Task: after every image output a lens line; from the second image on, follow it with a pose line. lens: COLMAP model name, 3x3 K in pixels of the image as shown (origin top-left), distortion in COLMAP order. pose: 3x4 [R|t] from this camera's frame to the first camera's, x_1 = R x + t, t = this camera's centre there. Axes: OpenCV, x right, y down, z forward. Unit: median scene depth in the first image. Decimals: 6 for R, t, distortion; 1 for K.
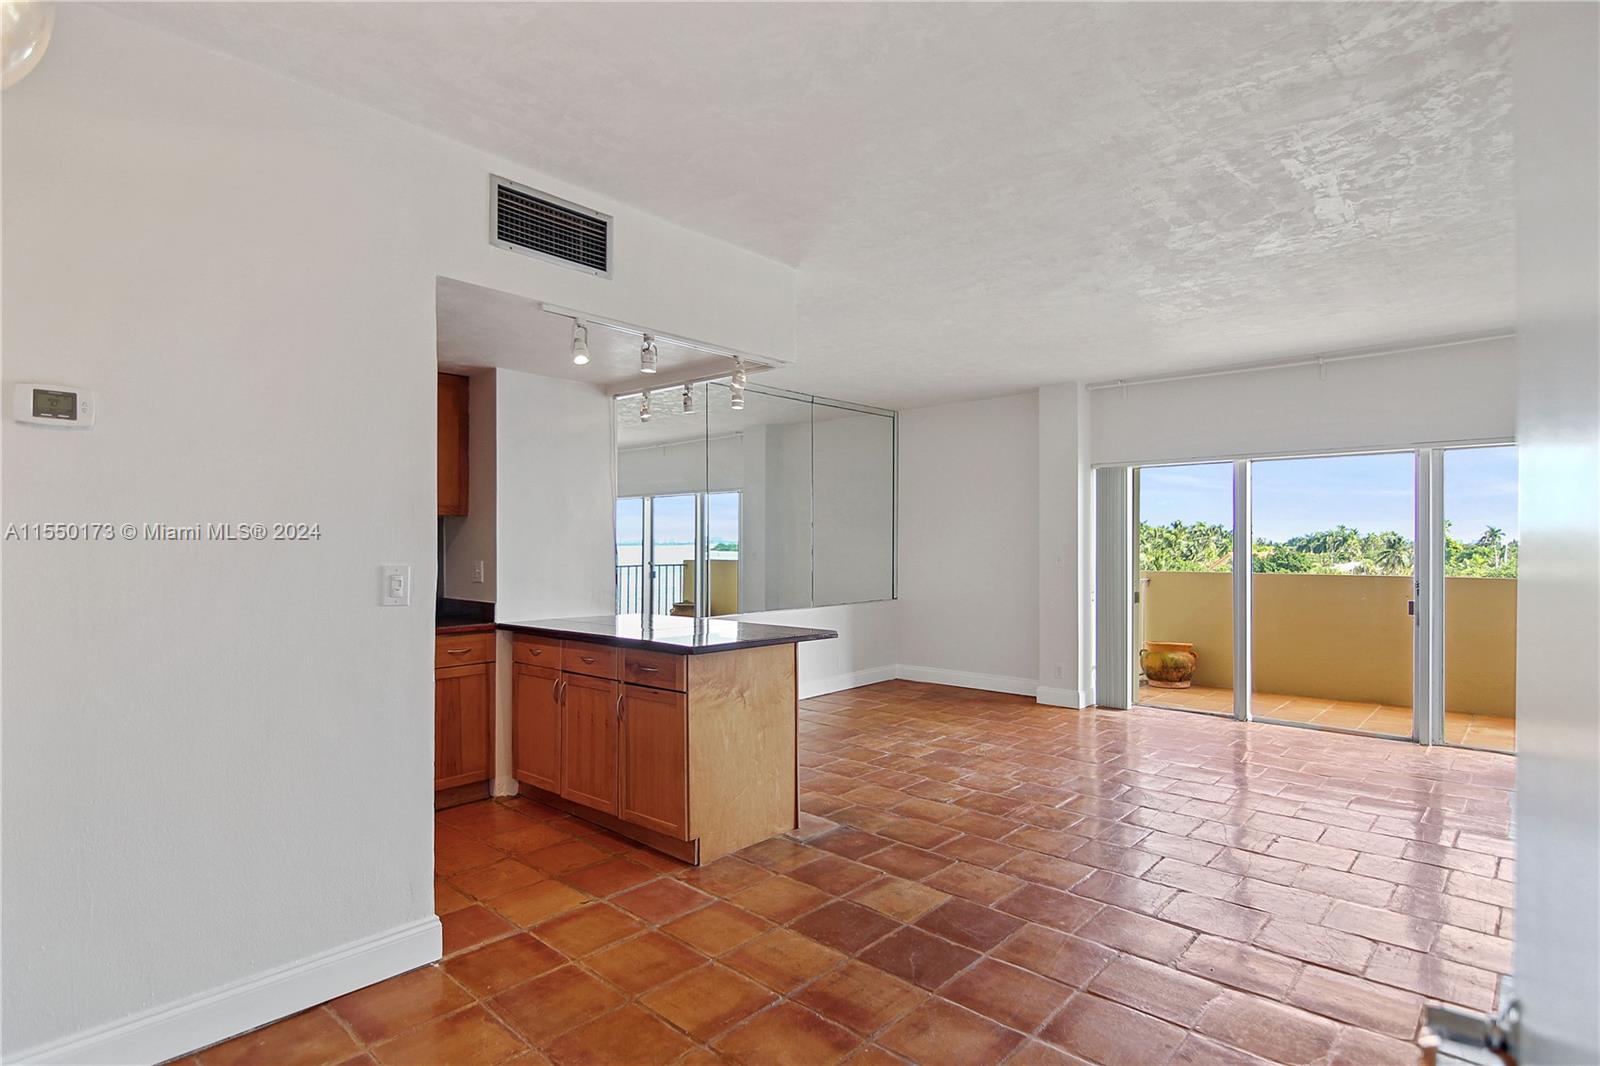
lens RADIAL K [[815.6, 0, 800.0], [0, 815.6, 533.0], [0, 0, 1]] dist [-0.001365, -0.000744]
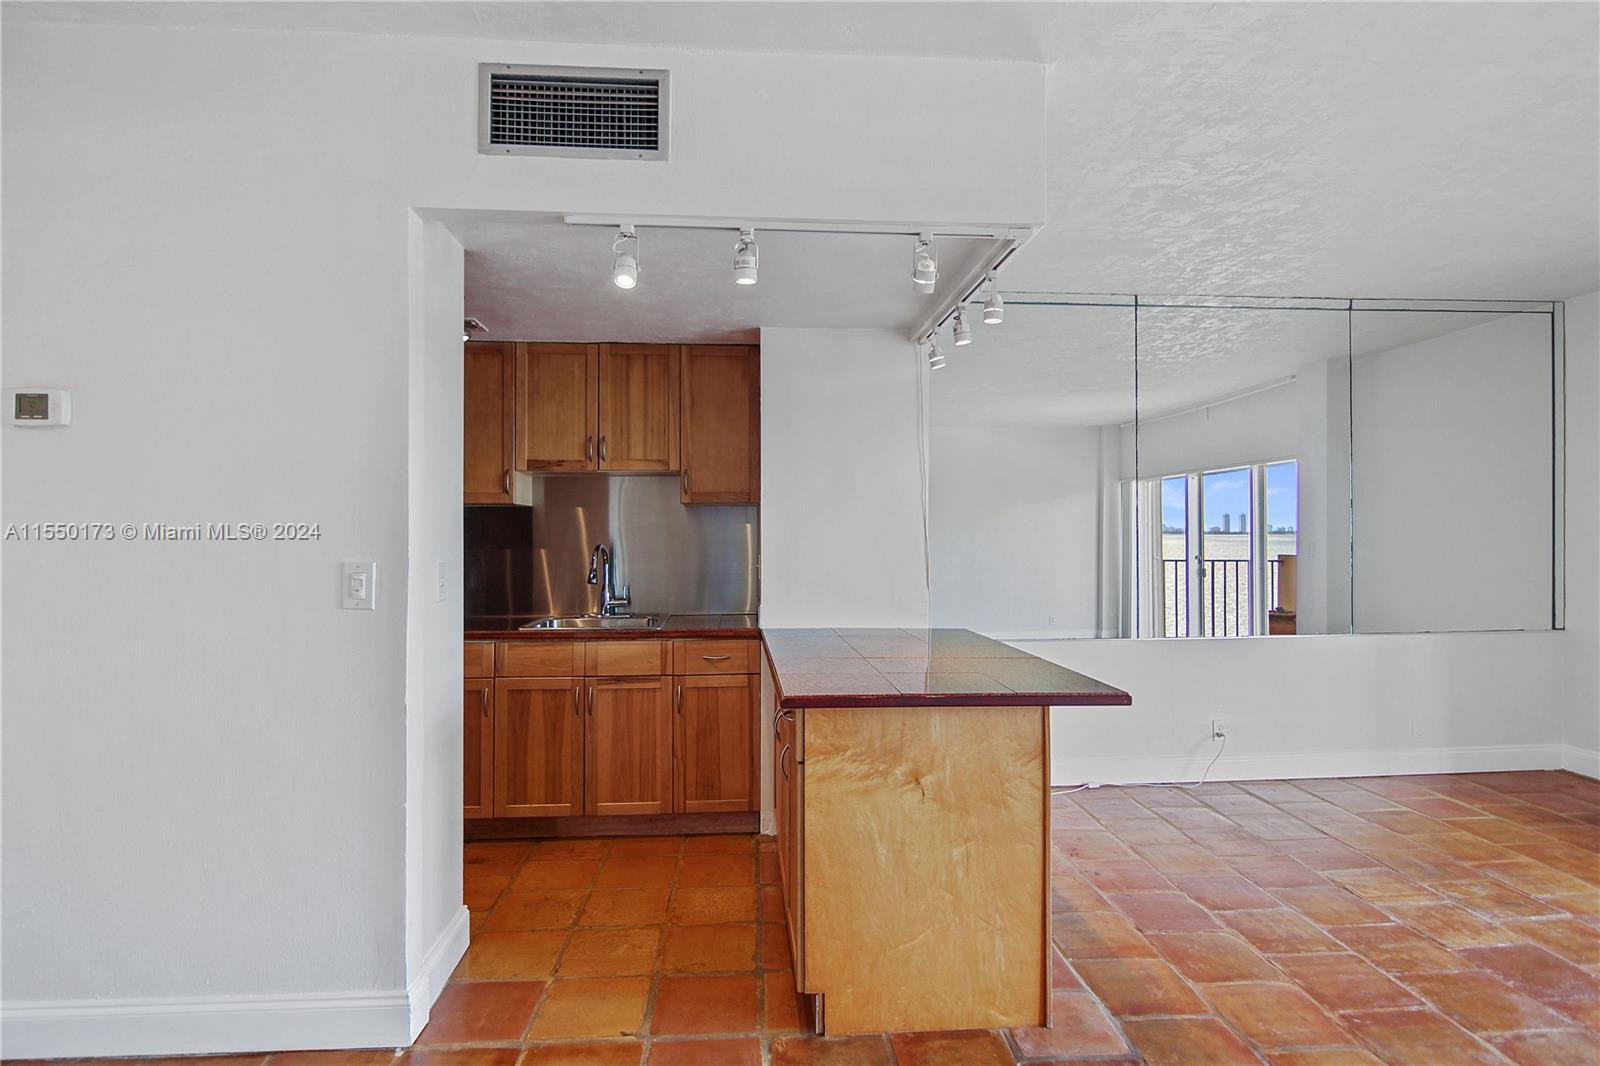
lens RADIAL K [[823.9, 0, 796.7], [0, 823.9, 525.0], [0, 0, 1]] dist [0.006101, -0.011280]
pose [[0.720712, -0.009926, -0.693163, 0.290456], [0.011752, 0.999929, -0.002100, 0.006433], [0.693135, -0.006632, 0.720777, 0.480863]]
